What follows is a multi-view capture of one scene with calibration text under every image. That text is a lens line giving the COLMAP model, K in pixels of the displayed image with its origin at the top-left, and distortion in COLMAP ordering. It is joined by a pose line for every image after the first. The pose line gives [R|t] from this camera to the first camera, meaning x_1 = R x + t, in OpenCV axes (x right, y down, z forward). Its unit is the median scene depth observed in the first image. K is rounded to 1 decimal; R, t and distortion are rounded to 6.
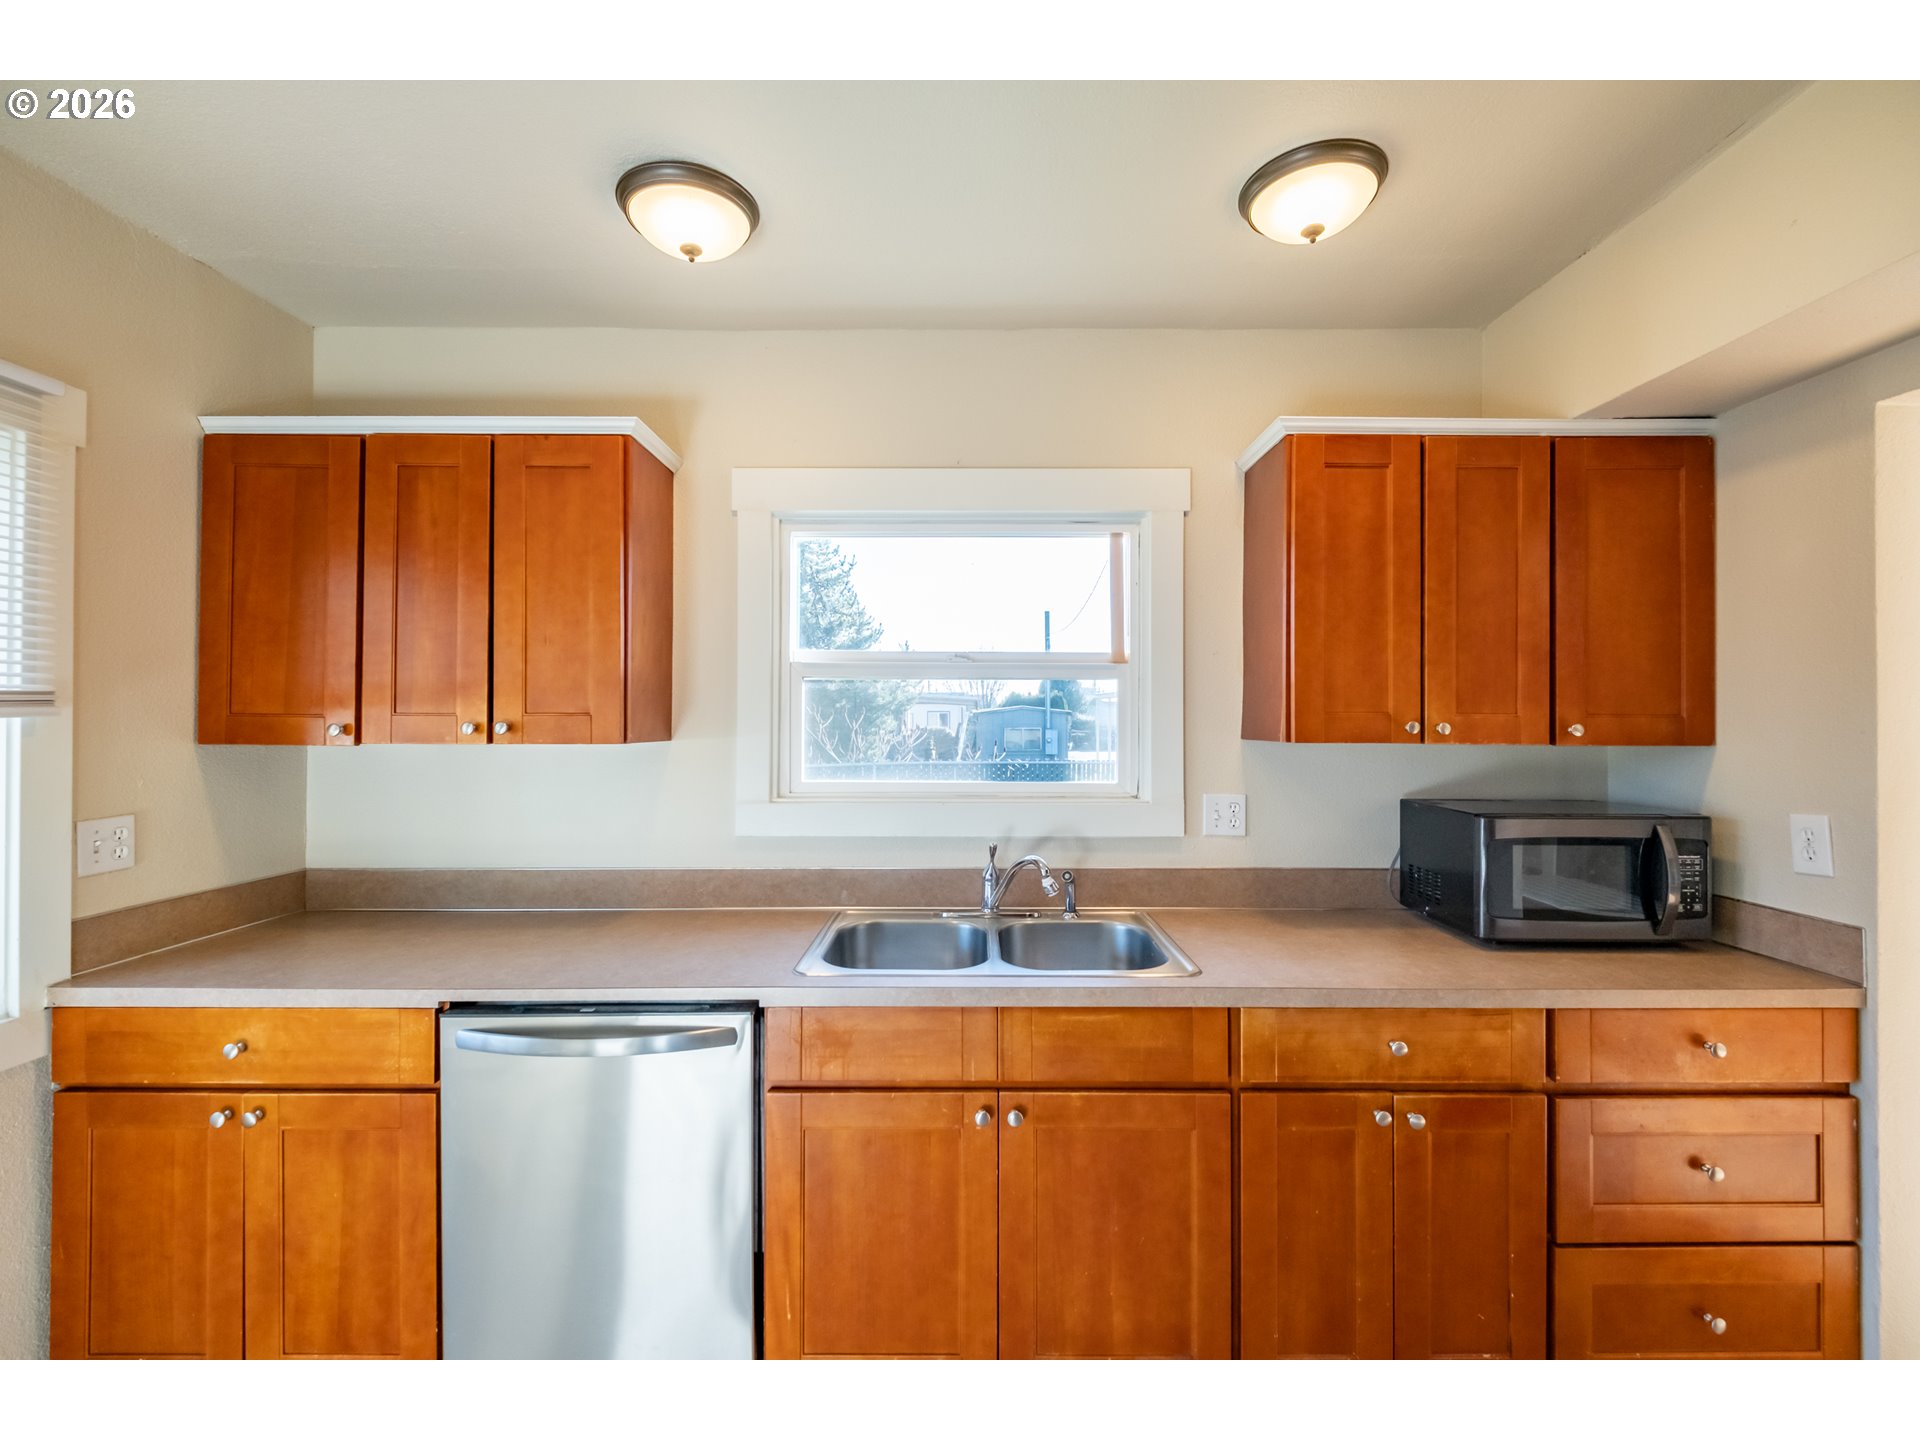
lens RADIAL K [[831.0, 0, 962.1], [0, 831.0, 717.7], [0, 0, 1]] dist [-0.006006, -0.000487]
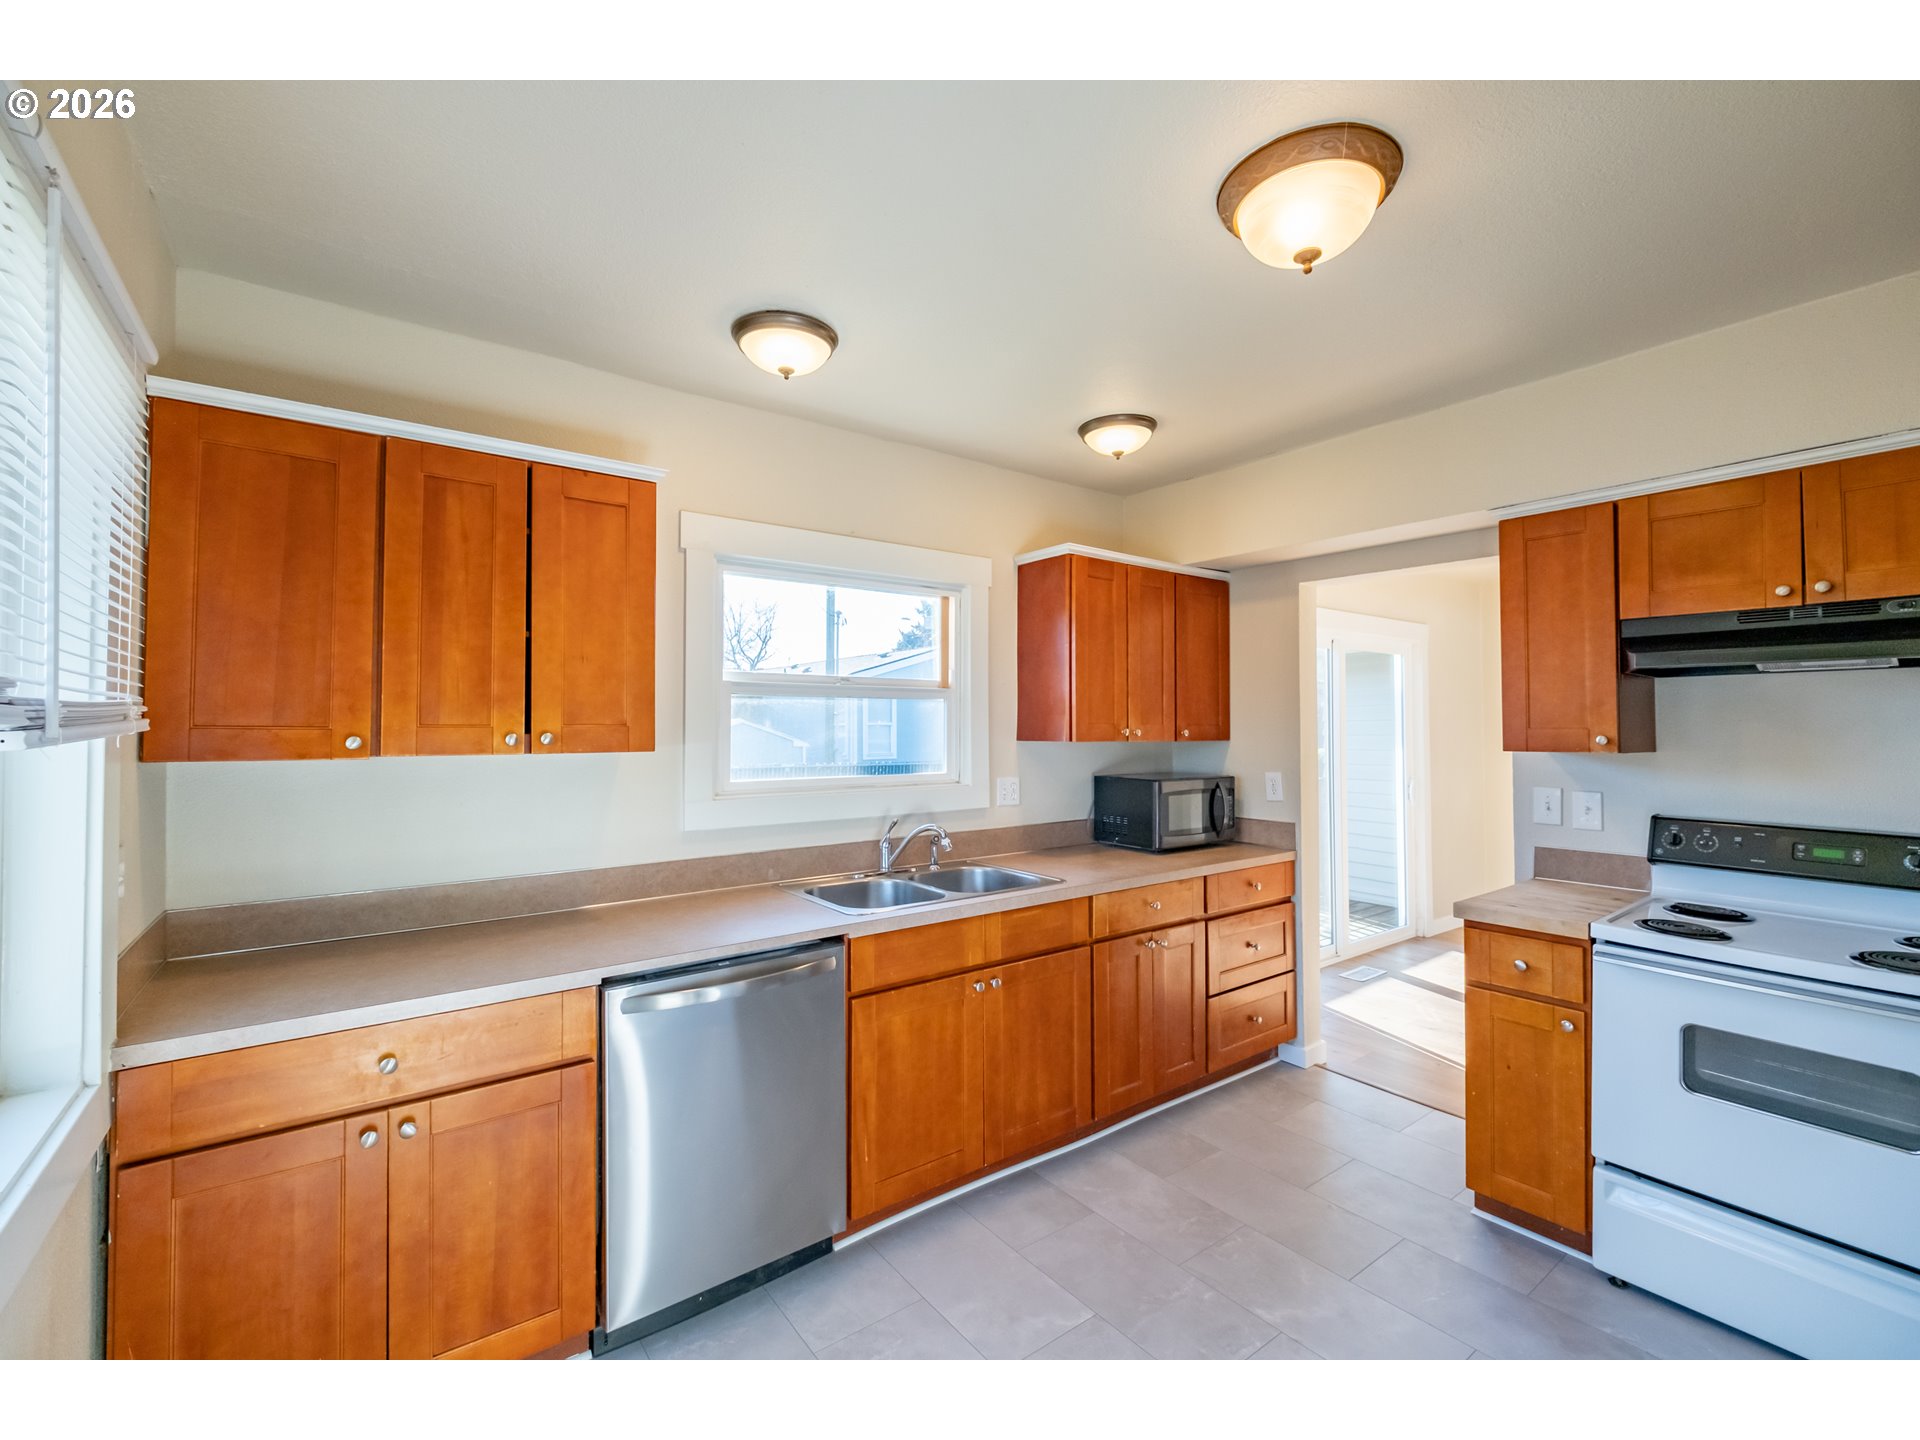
lens RADIAL K [[831.0, 0, 991.3], [0, 831.0, 708.4], [0, 0, 1]] dist [-0.006006, -0.000487]
pose [[0.785601, 0.010565, 0.618643, -0.766433], [0.001162, 0.999827, -0.018551, -0.006039], [-0.618732, 0.015293, 0.785453, -0.196364]]
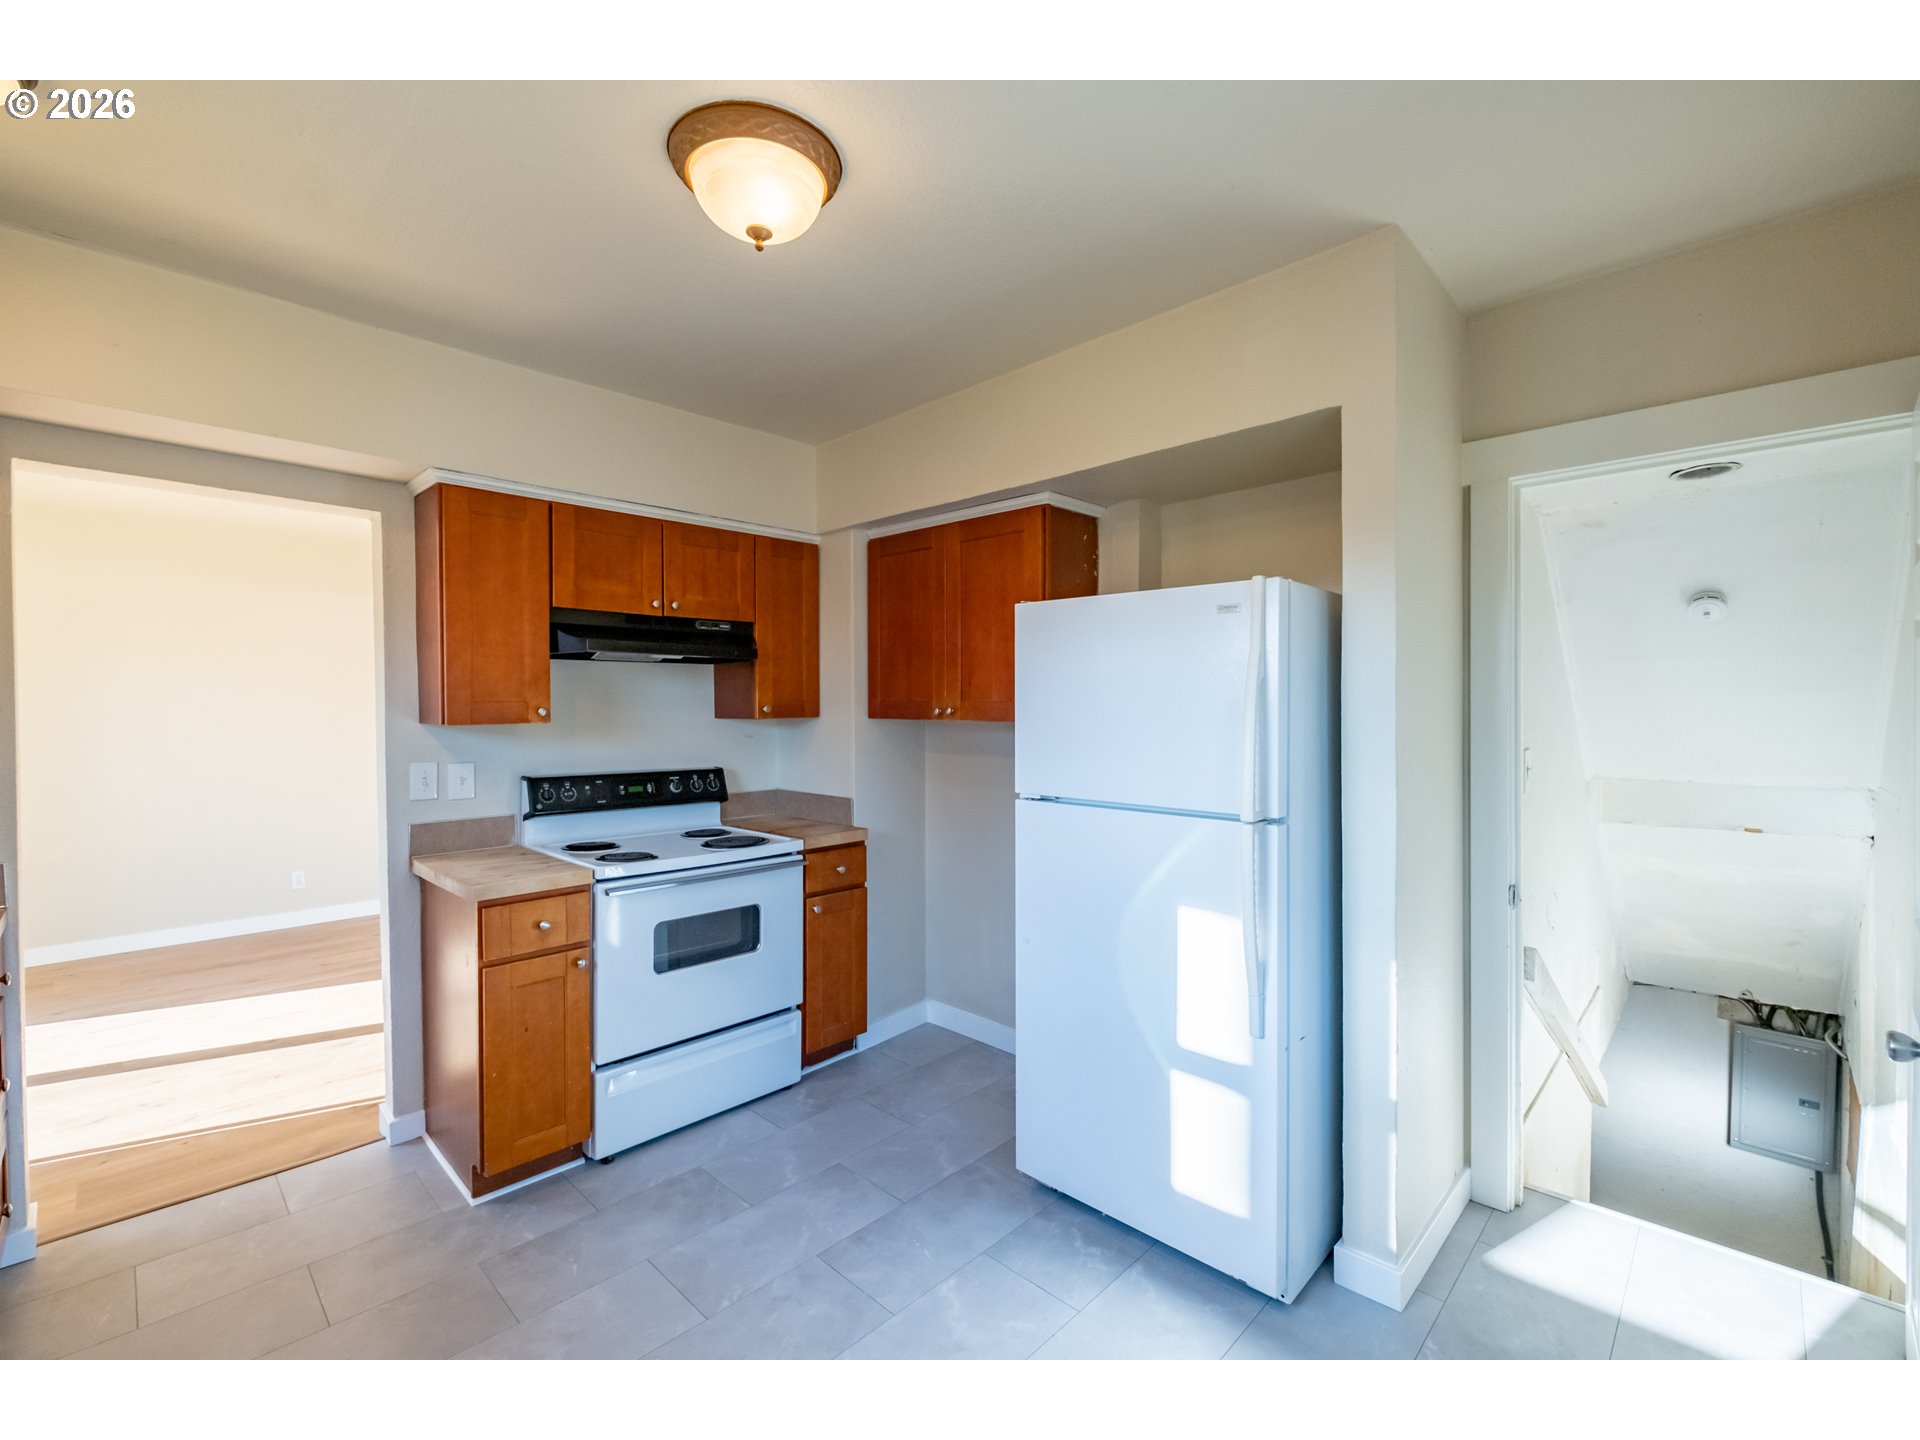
lens RADIAL K [[831.0, 0, 964.7], [0, 831.0, 710.0], [0, 0, 1]] dist [-0.006006, -0.000487]
pose [[-0.723351, -0.010507, 0.690400, -0.752849], [-0.003092, 0.999923, 0.011977, -0.002771], [-0.690473, 0.006529, -0.723328, 0.760203]]
